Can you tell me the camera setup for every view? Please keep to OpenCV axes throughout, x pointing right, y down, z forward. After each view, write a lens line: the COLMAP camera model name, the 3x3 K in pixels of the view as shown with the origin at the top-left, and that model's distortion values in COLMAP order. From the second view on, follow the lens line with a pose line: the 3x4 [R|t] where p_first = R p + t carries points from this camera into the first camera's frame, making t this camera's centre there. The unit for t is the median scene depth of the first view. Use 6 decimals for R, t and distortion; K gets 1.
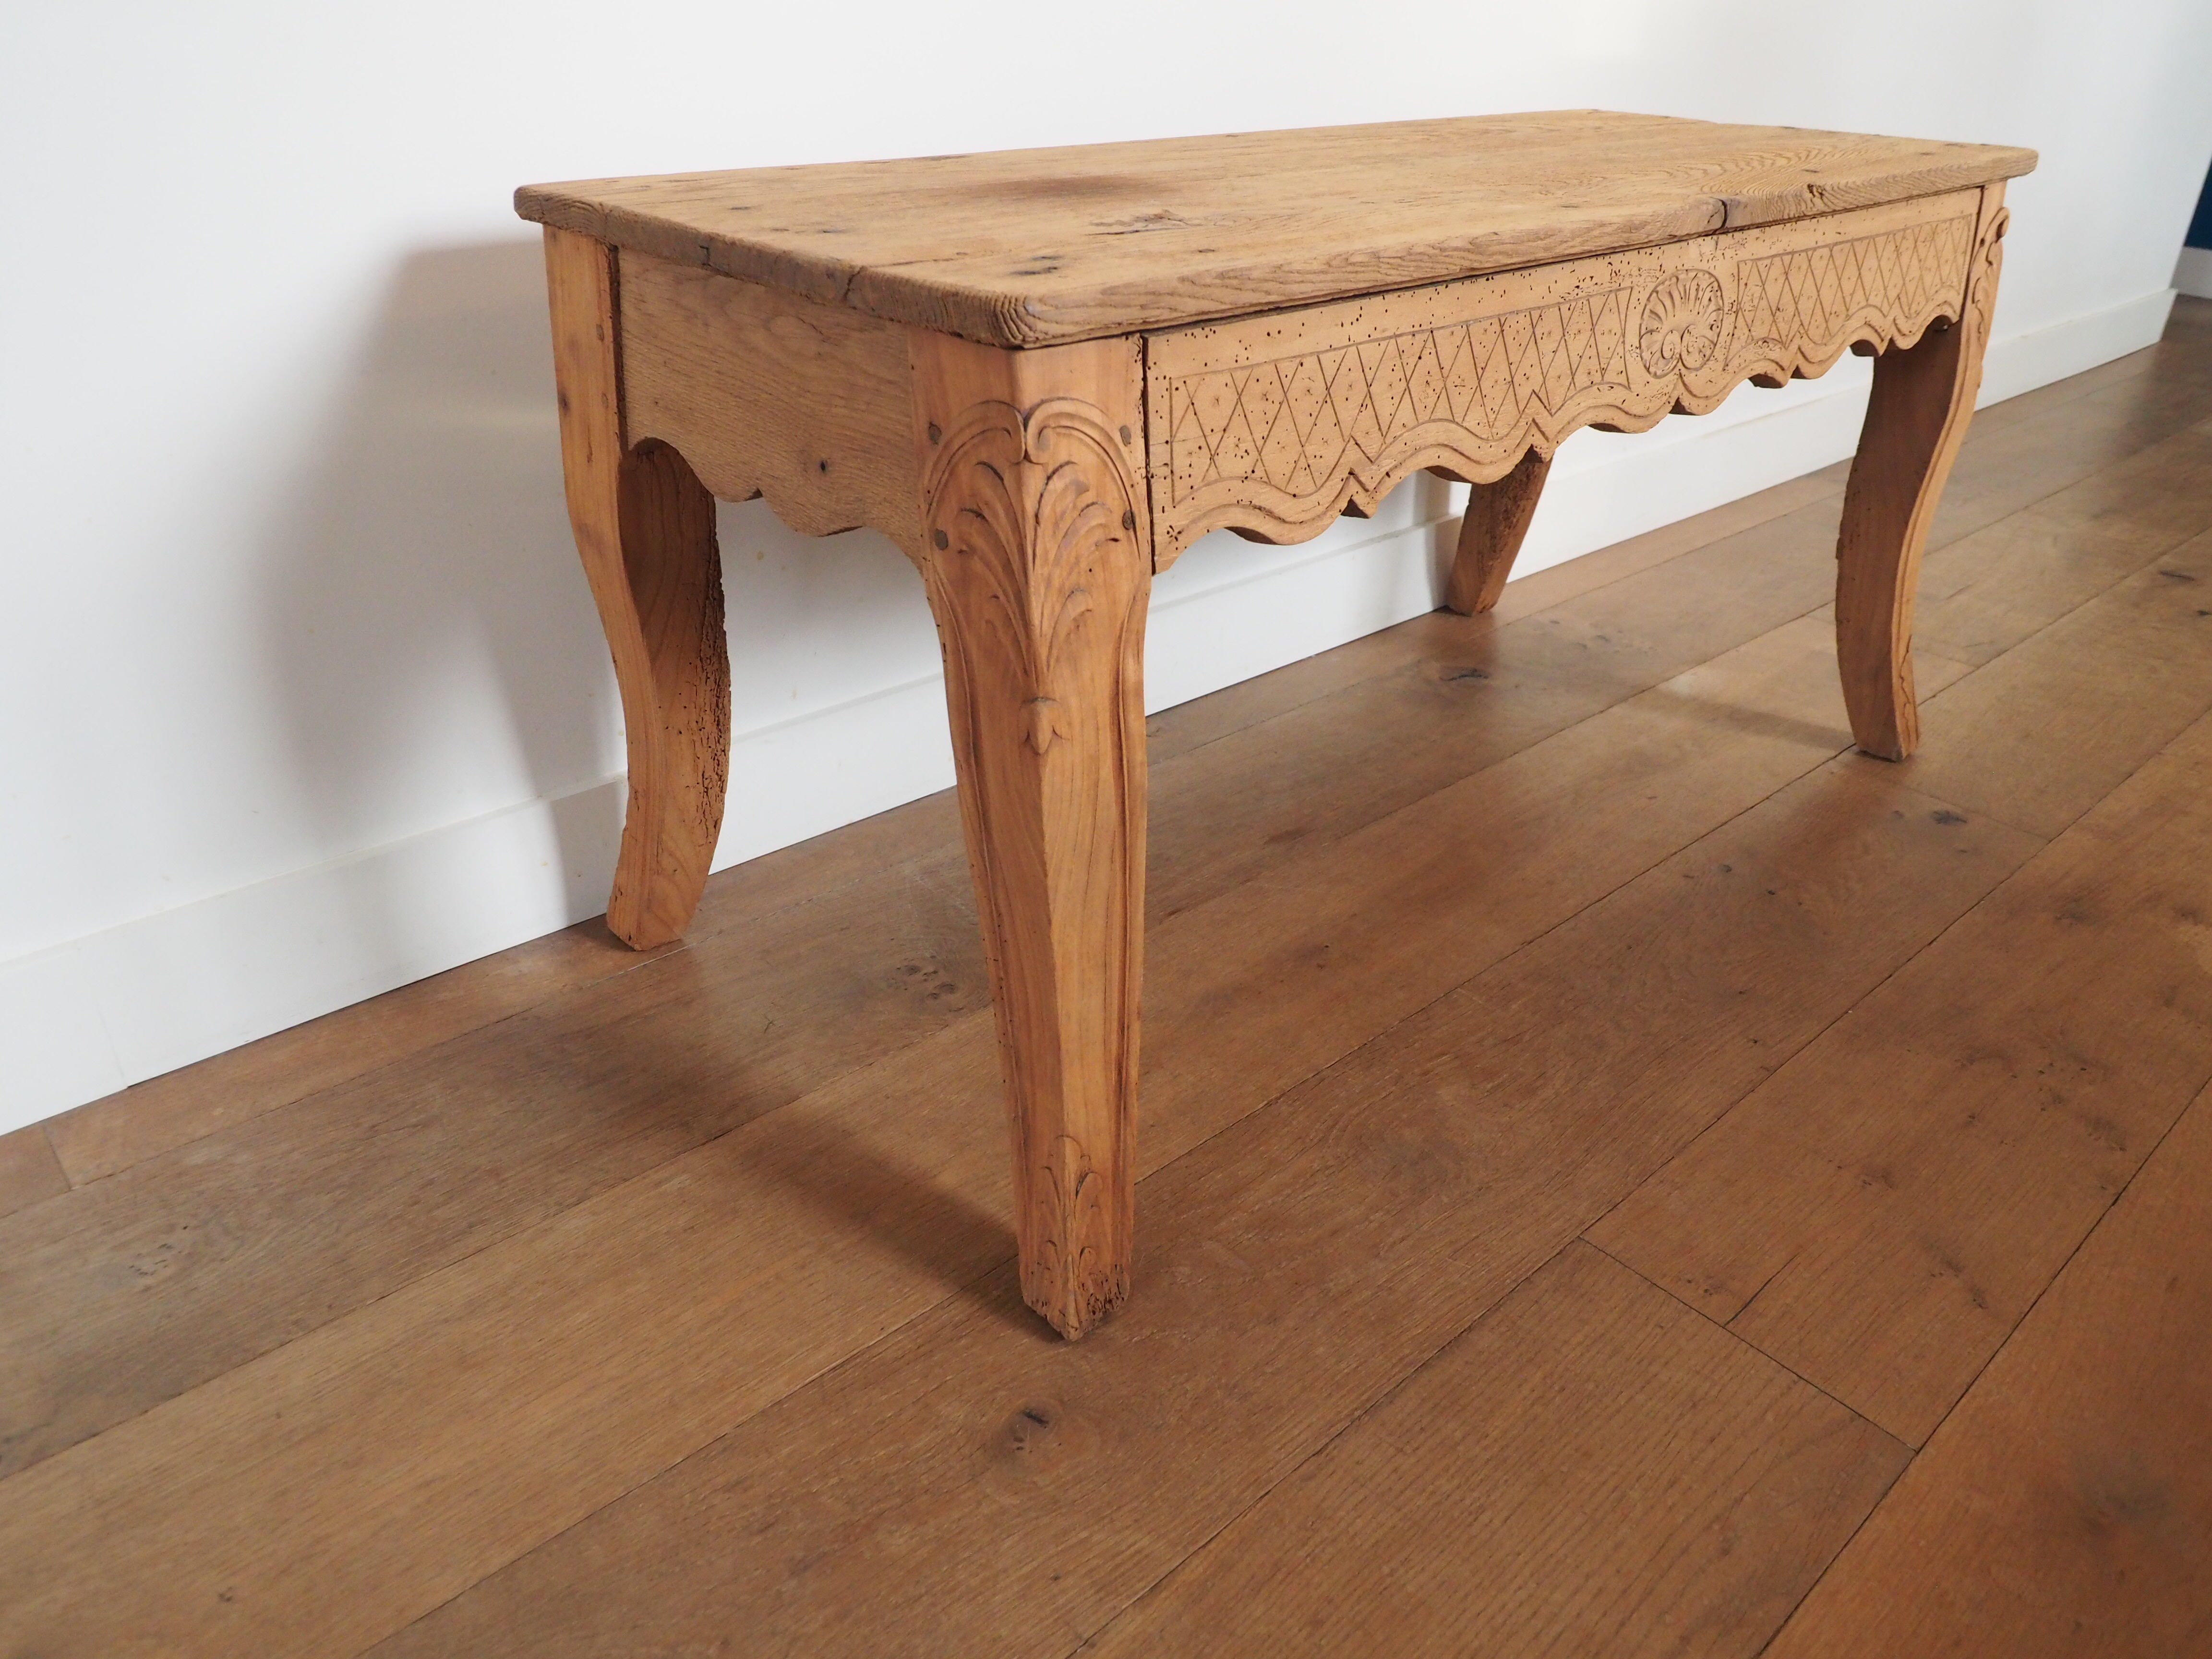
lens RADIAL K [[1519.7, 0, 1077.0], [0, 1519.7, 826.8], [0, 0, 1]] dist [-0.004716, -0.002543]
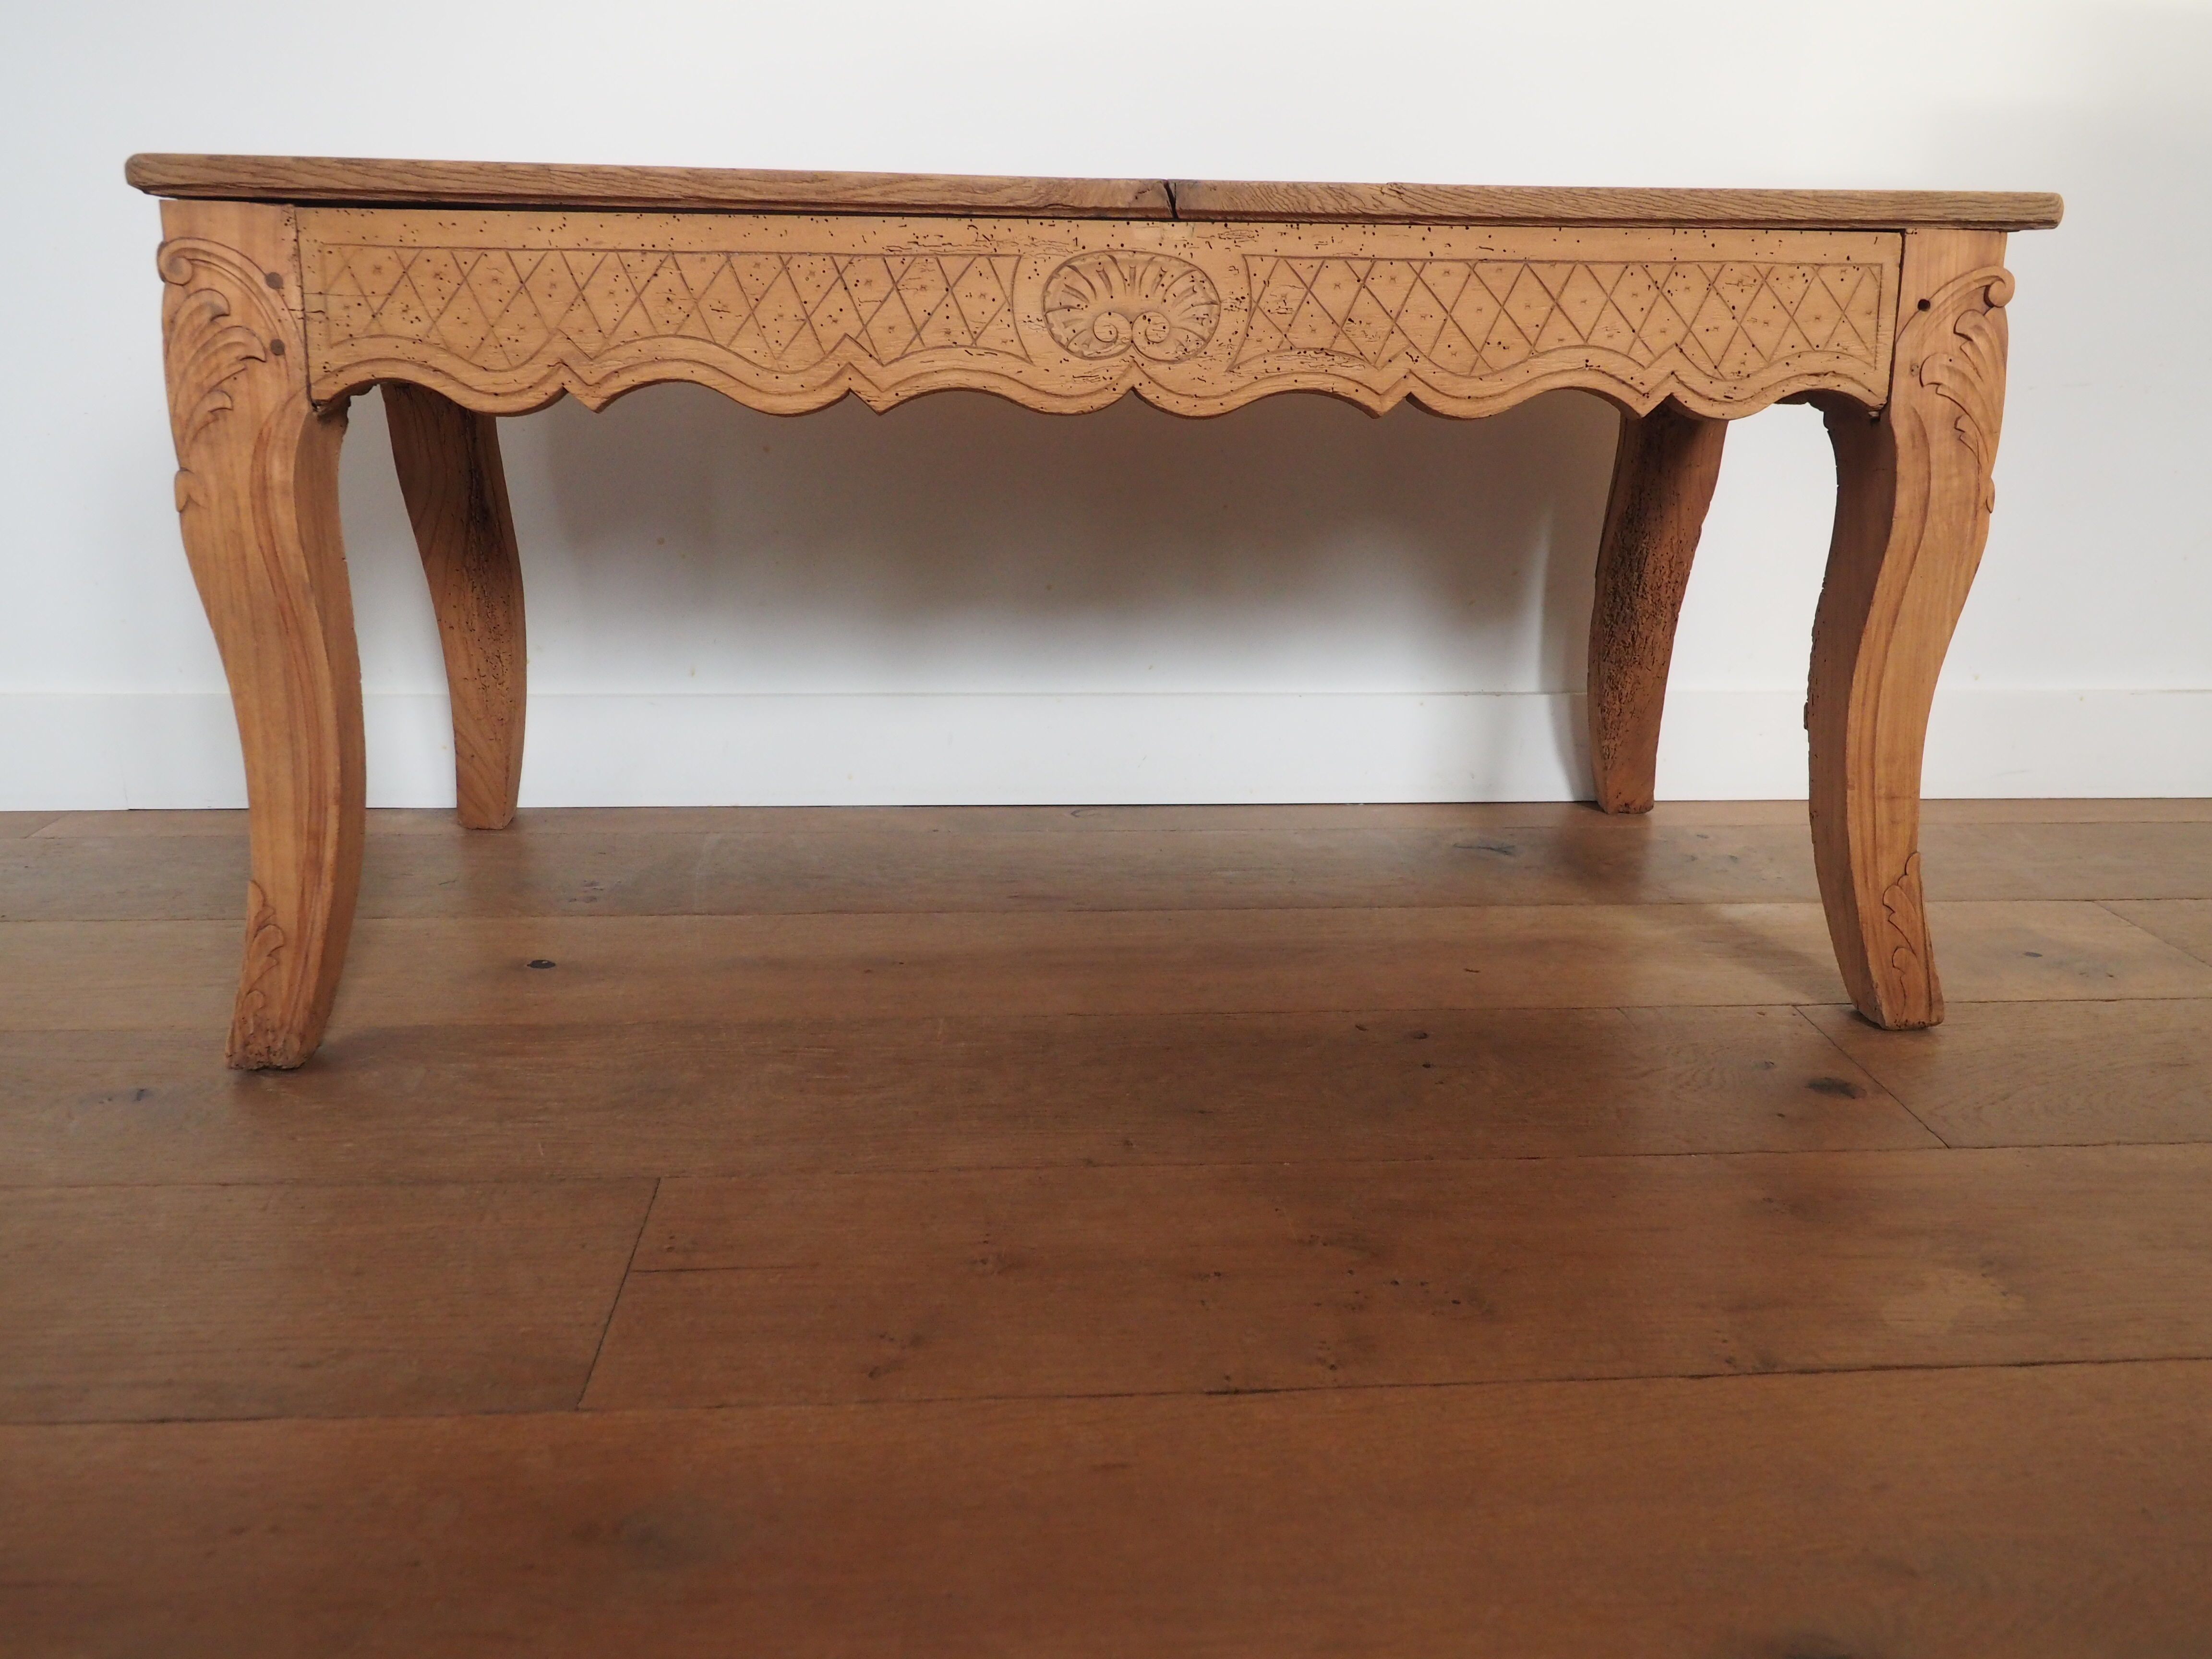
lens RADIAL K [[1624.0, 0, 1097.0], [0, 1624.0, 821.8], [0, 0, 1]] dist [-0.003277, -0.006717]
pose [[0.794050, 0.176440, -0.581681, 1.154448], [-0.295201, 0.948454, -0.115285, 0.104002], [0.531357, 0.263255, 0.805206, 0.298032]]
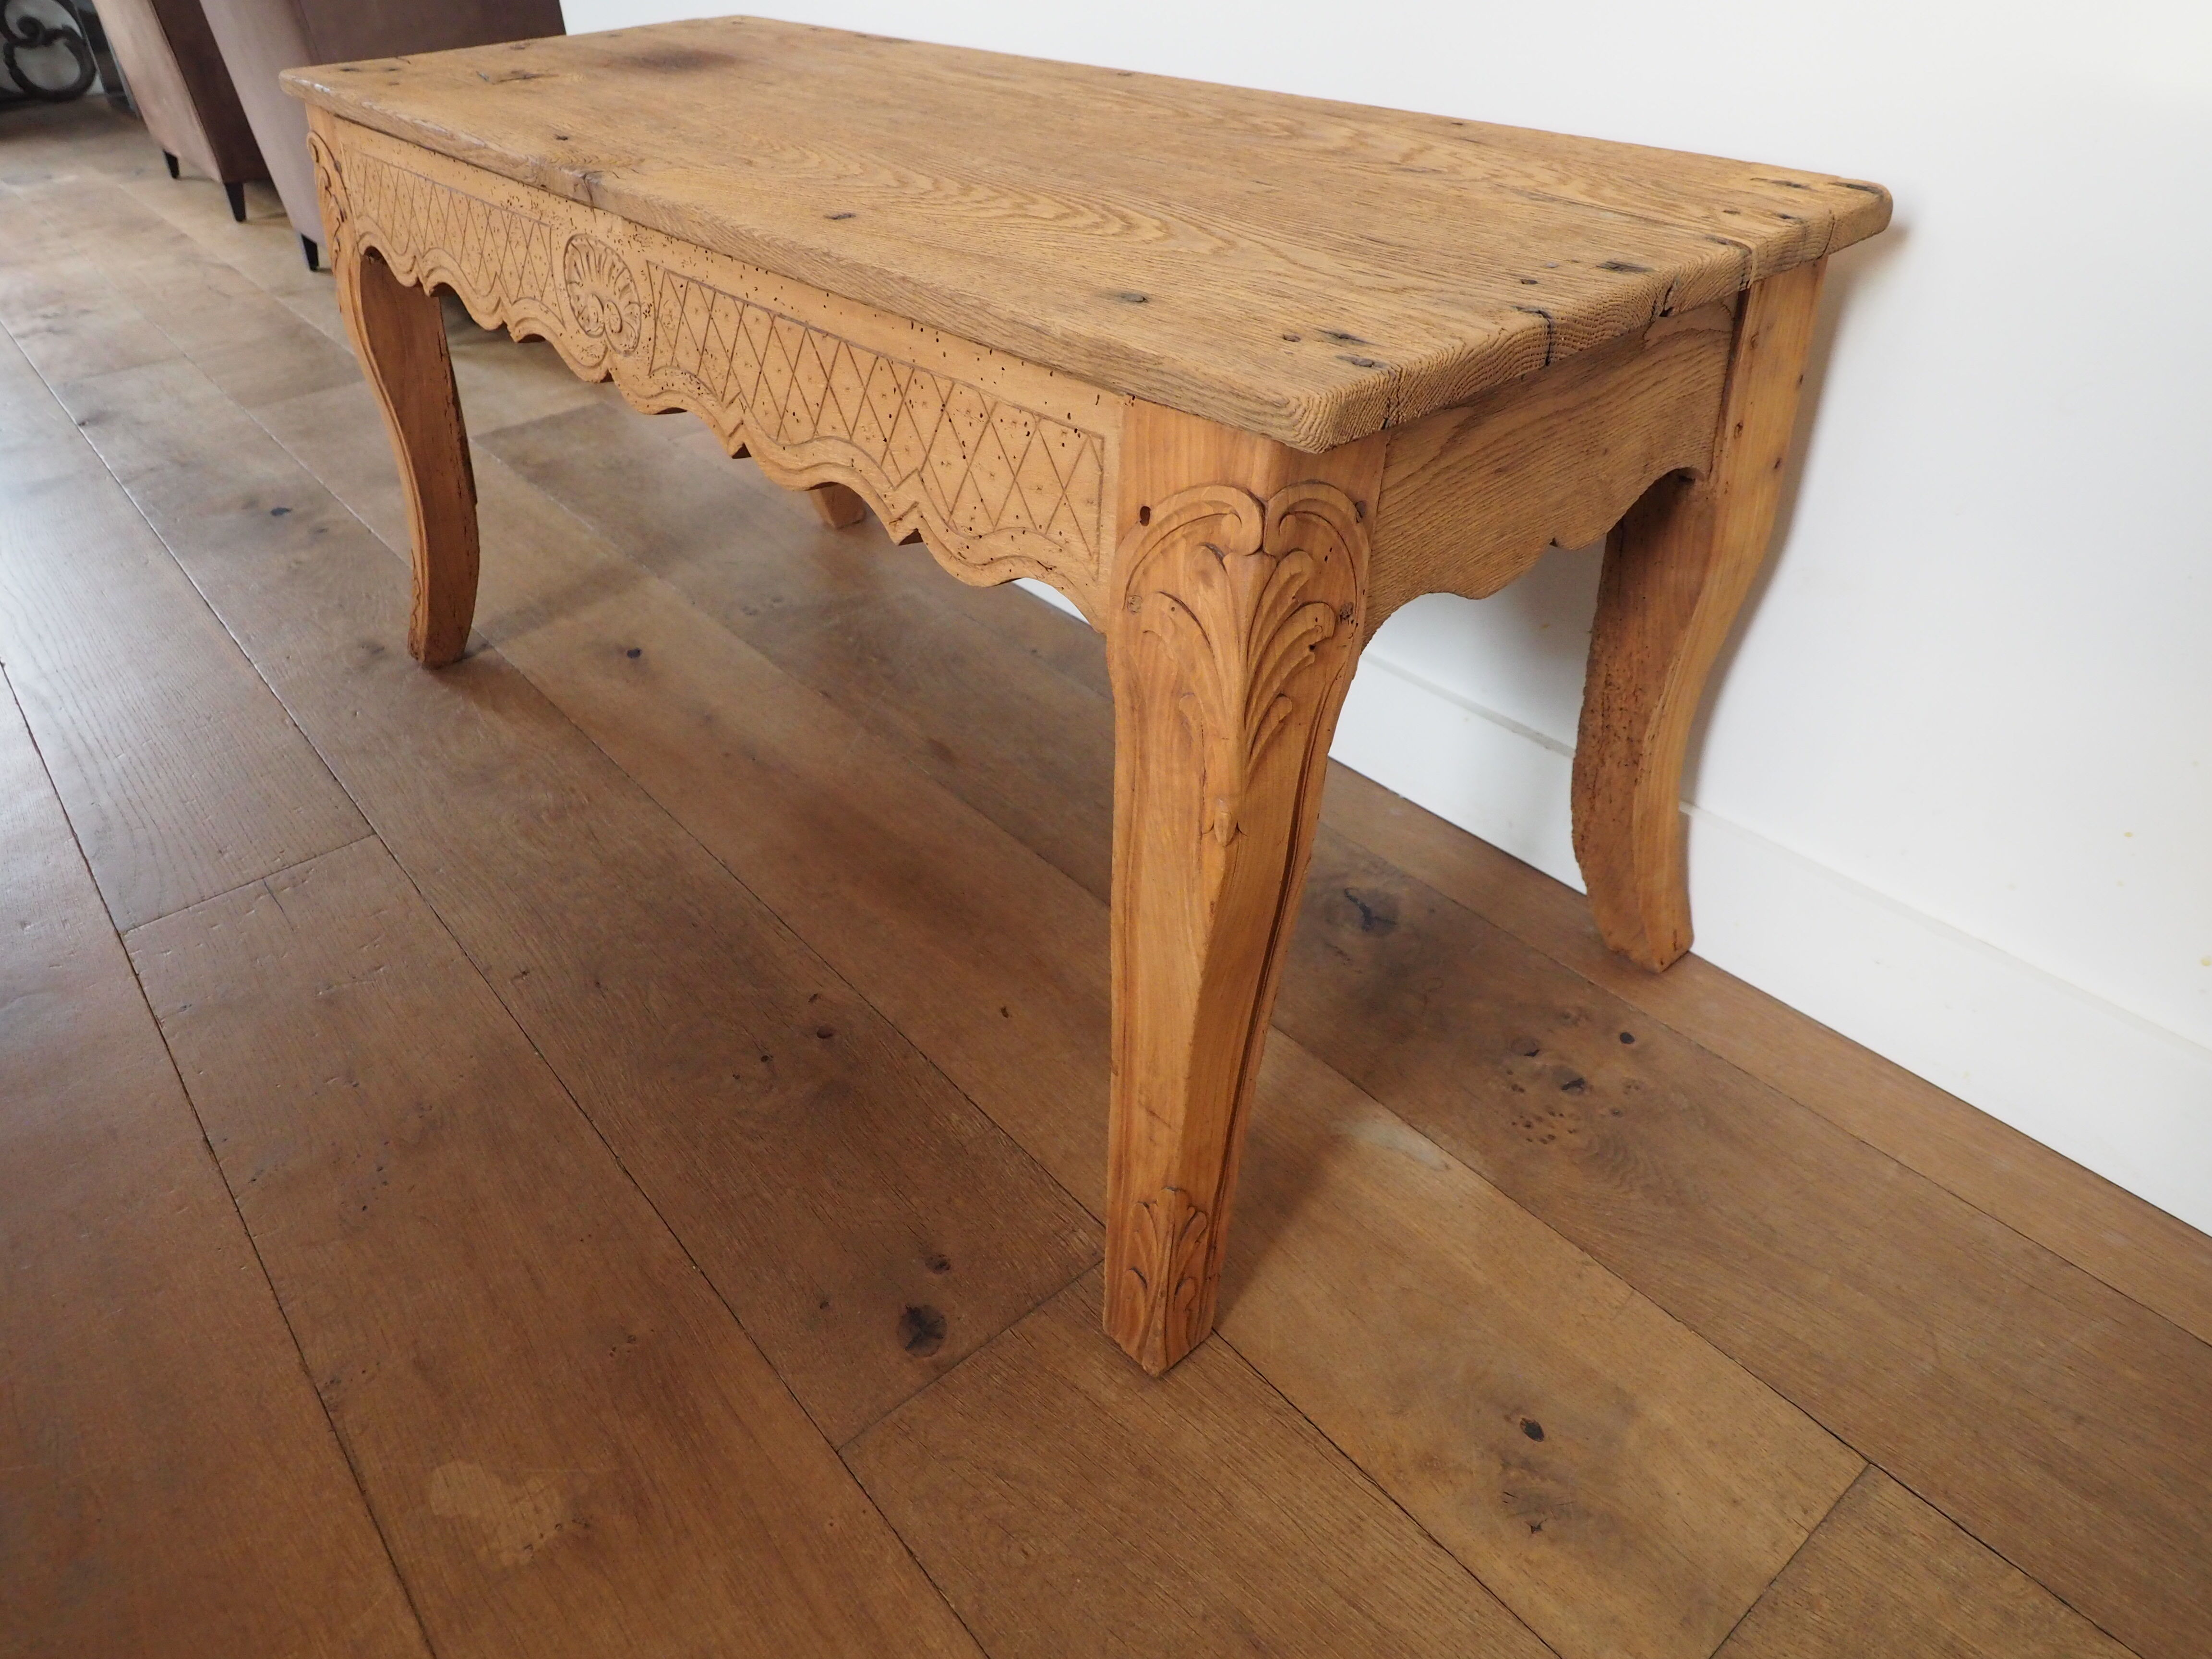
lens RADIAL K [[1446.7, 0, 1103.3], [0, 1446.7, 826.2], [0, 0, 1]] dist [-0.003651, -0.002129]
pose [[-0.020674, 0.568684, -0.822296, 1.525172], [-0.468340, 0.721142, 0.510502, -0.801926], [0.883307, 0.395668, 0.251429, 1.340280]]
